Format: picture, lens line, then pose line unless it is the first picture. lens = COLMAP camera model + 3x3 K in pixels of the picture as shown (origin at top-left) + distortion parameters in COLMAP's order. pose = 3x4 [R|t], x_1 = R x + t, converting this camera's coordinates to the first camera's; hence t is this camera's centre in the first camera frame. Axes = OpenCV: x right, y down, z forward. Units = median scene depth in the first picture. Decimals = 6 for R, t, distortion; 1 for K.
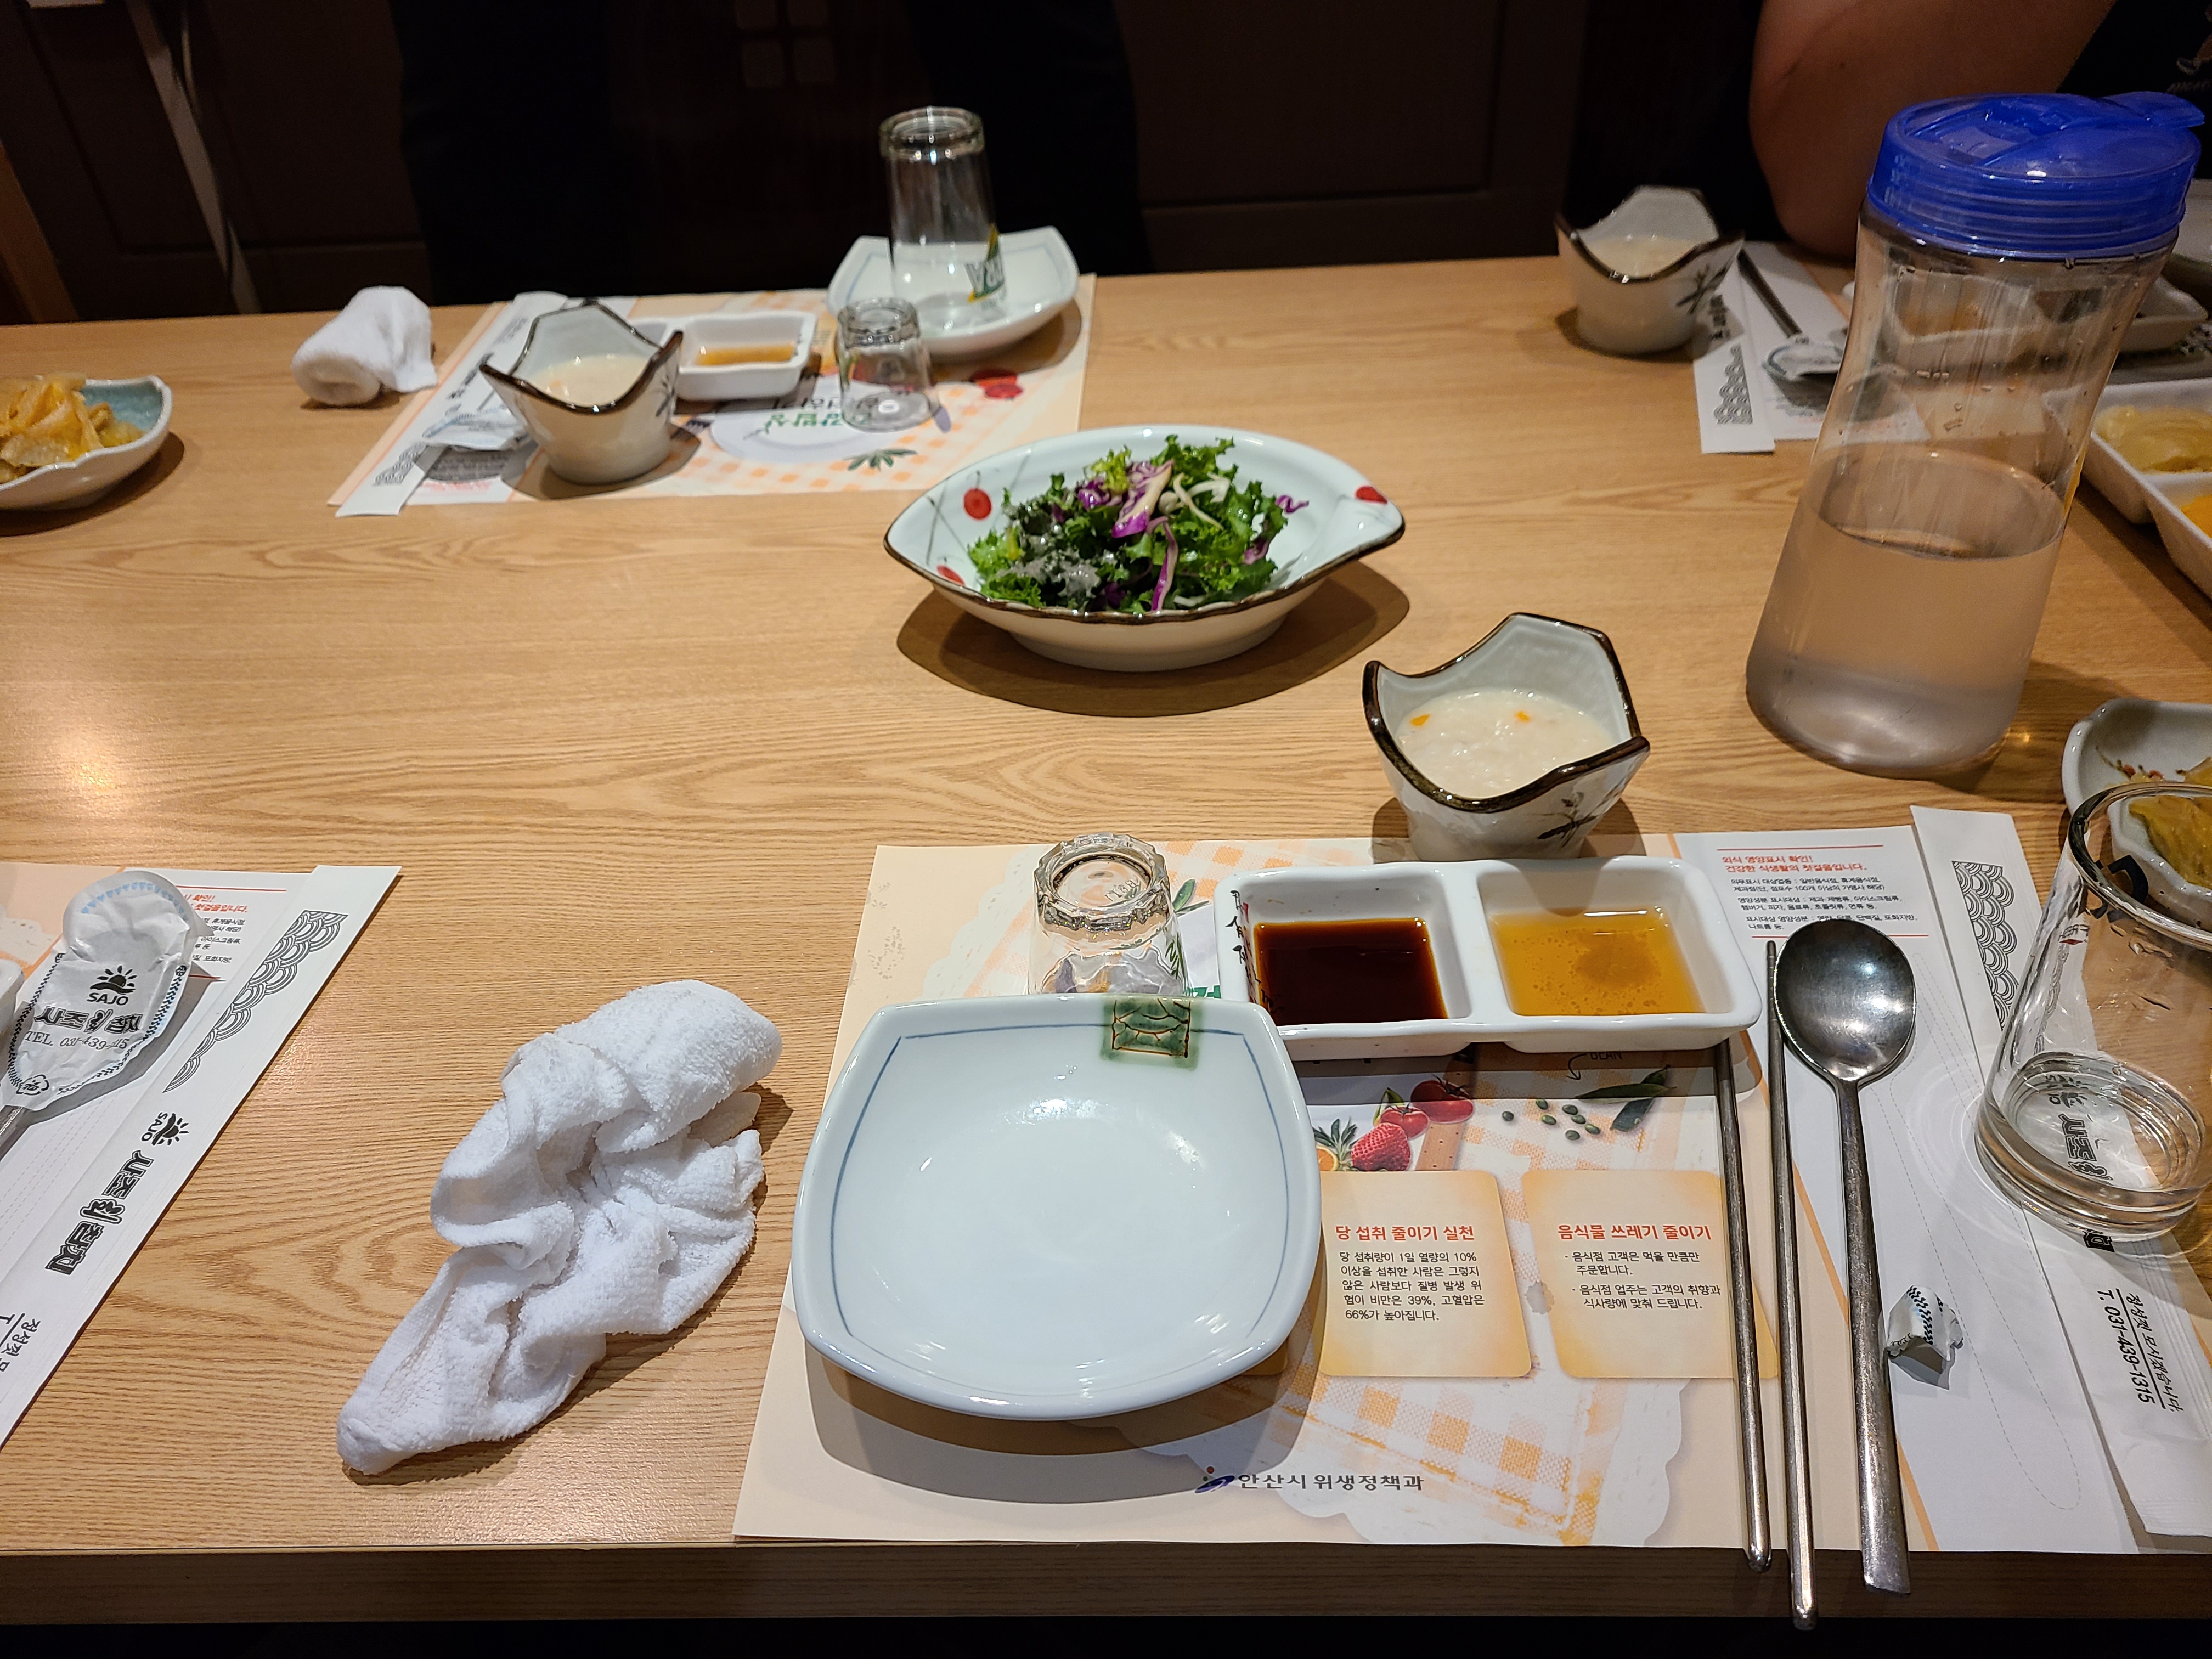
lens RADIAL K [[1672.8, 0, 1106.0], [0, 1672.8, 829.5], [0, 0, 1]] dist [0.003902, -0.009327]
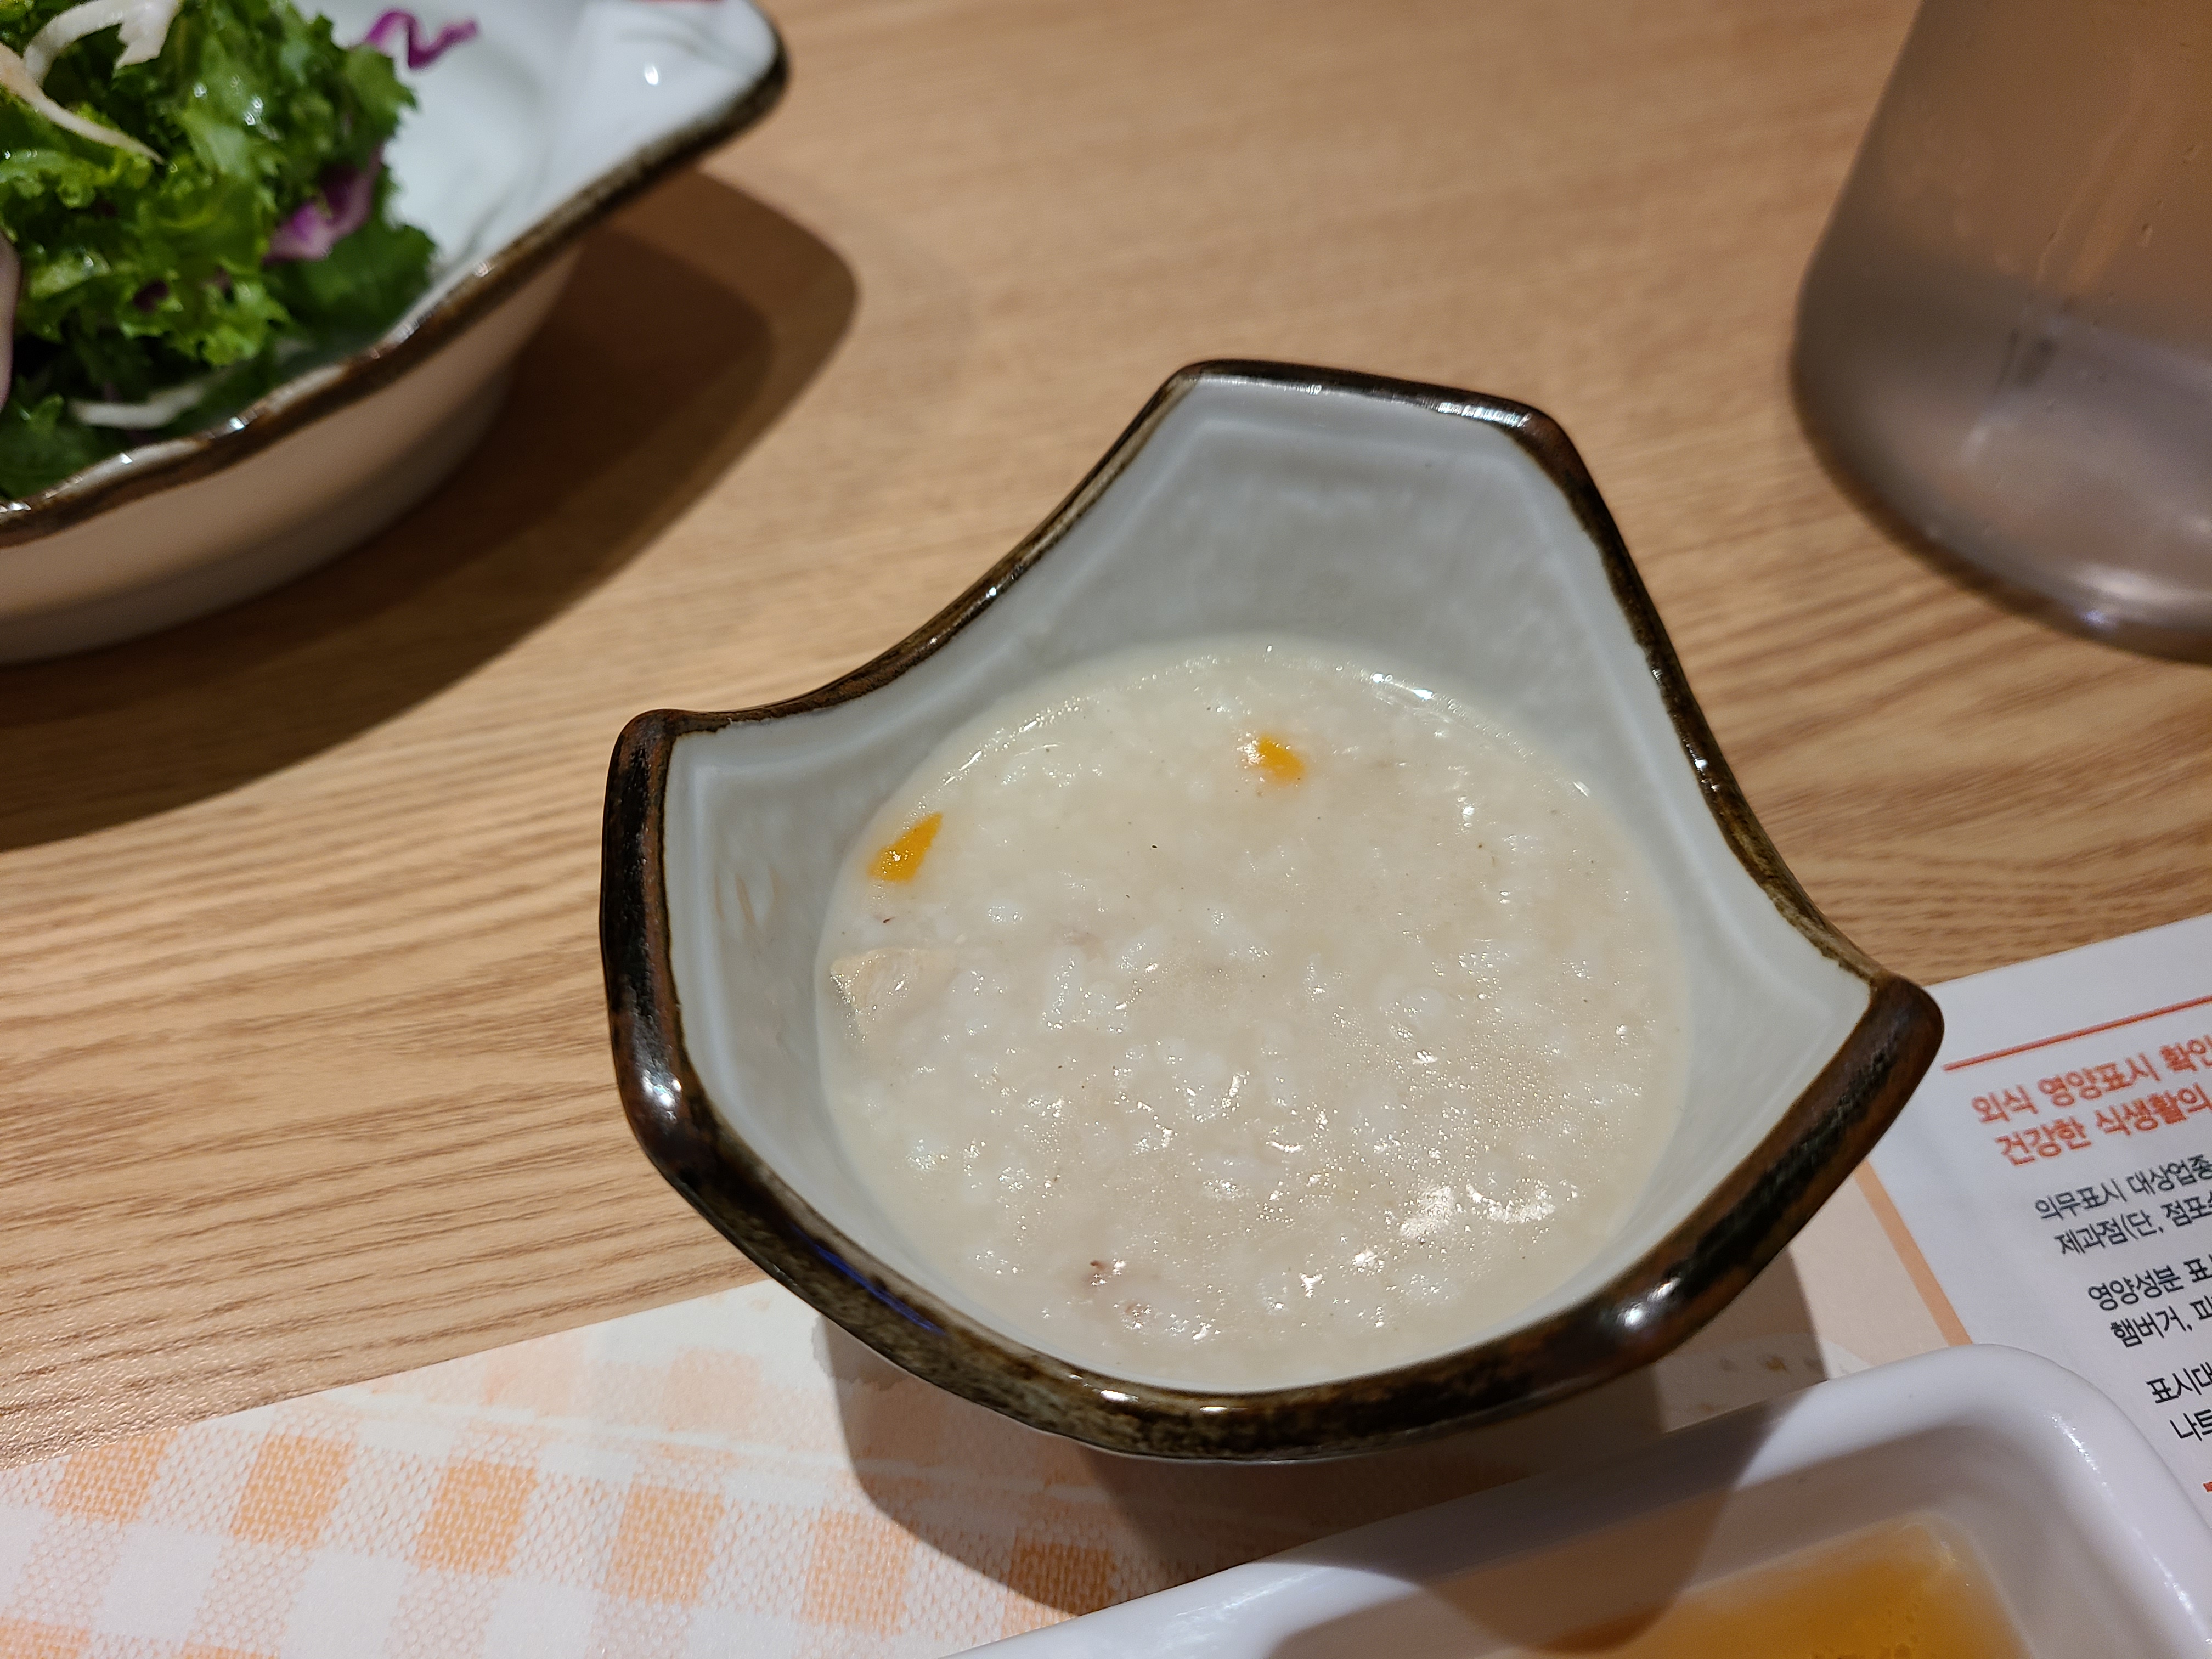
lens RADIAL K [[1778.1, 0, 1106.0], [0, 1778.1, 829.5], [0, 0, 1]] dist [-0.029870, -0.004658]
pose [[0.959436, -0.210010, 0.188094, 0.112931], [0.161162, 0.955961, 0.245287, -0.089162], [-0.231323, -0.205024, 0.951028, 0.497210]]
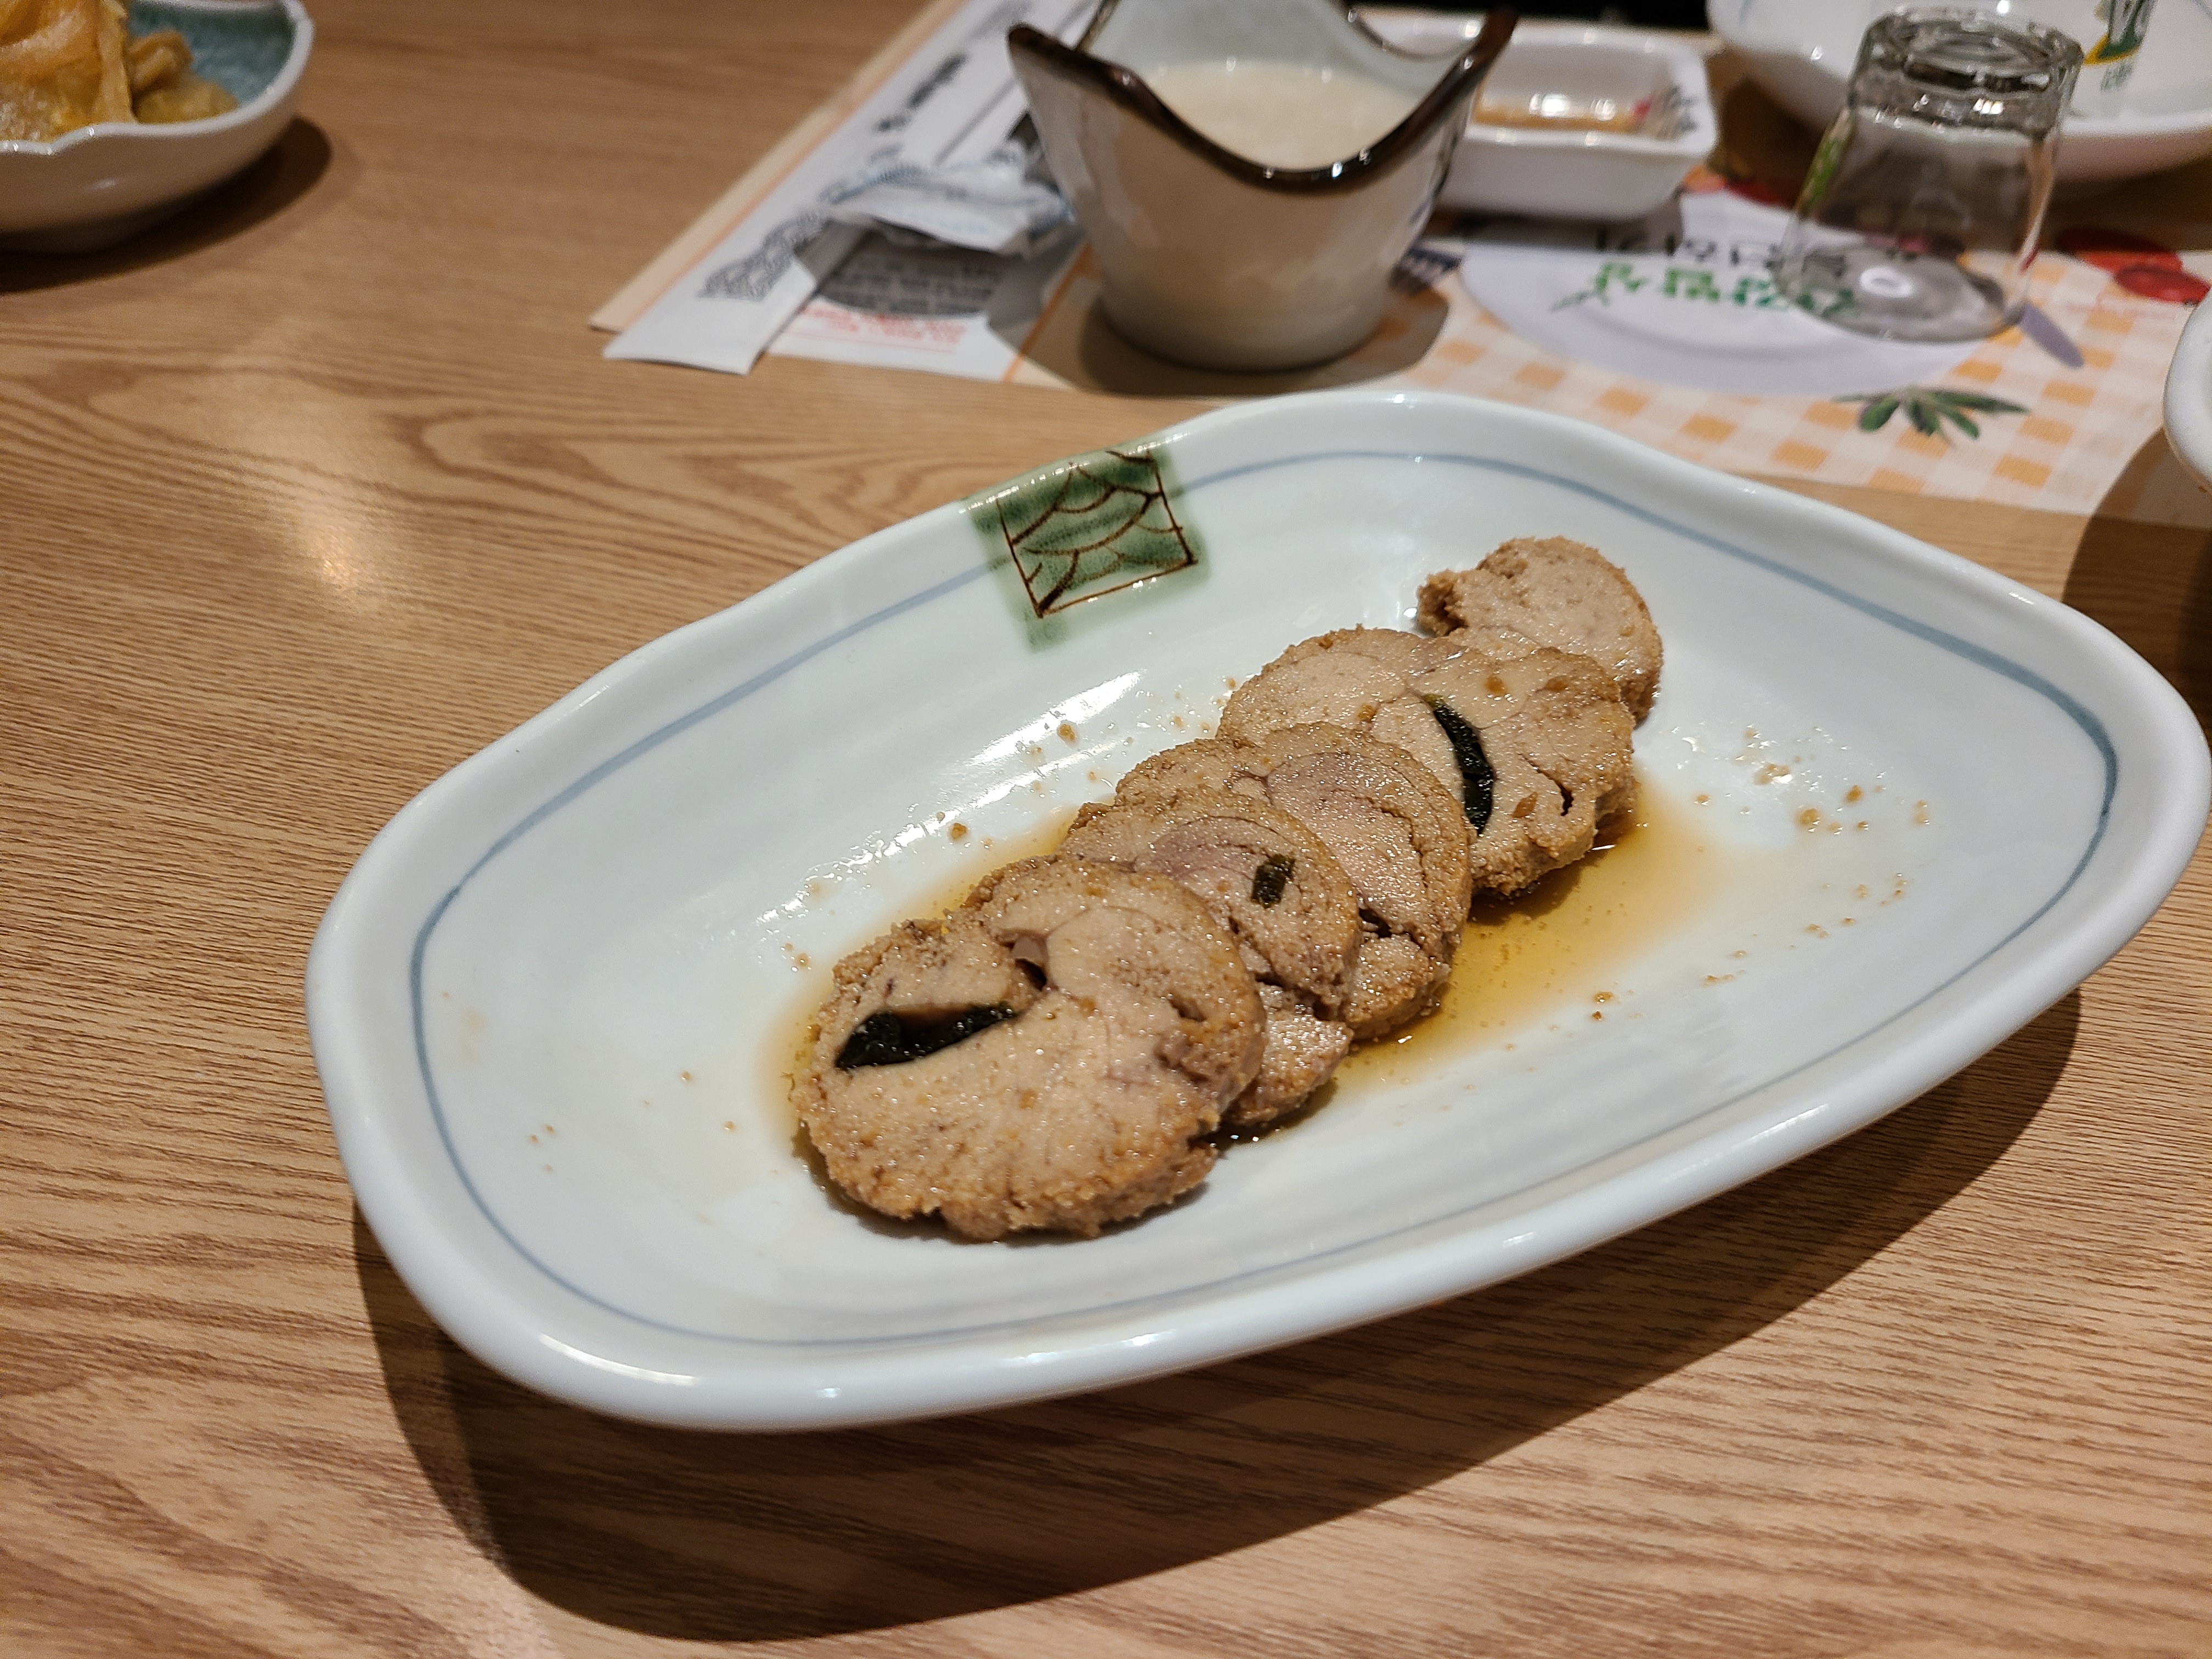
lens RADIAL K [[1732.3, 0, 1106.0], [0, 1732.3, 829.5], [0, 0, 1]] dist [-0.003381, -0.002803]
pose [[0.976203, 0.179771, -0.121287, -0.255668], [-0.173095, 0.982850, 0.063588, -0.116565], [0.130638, -0.041081, 0.990579, 0.564850]]
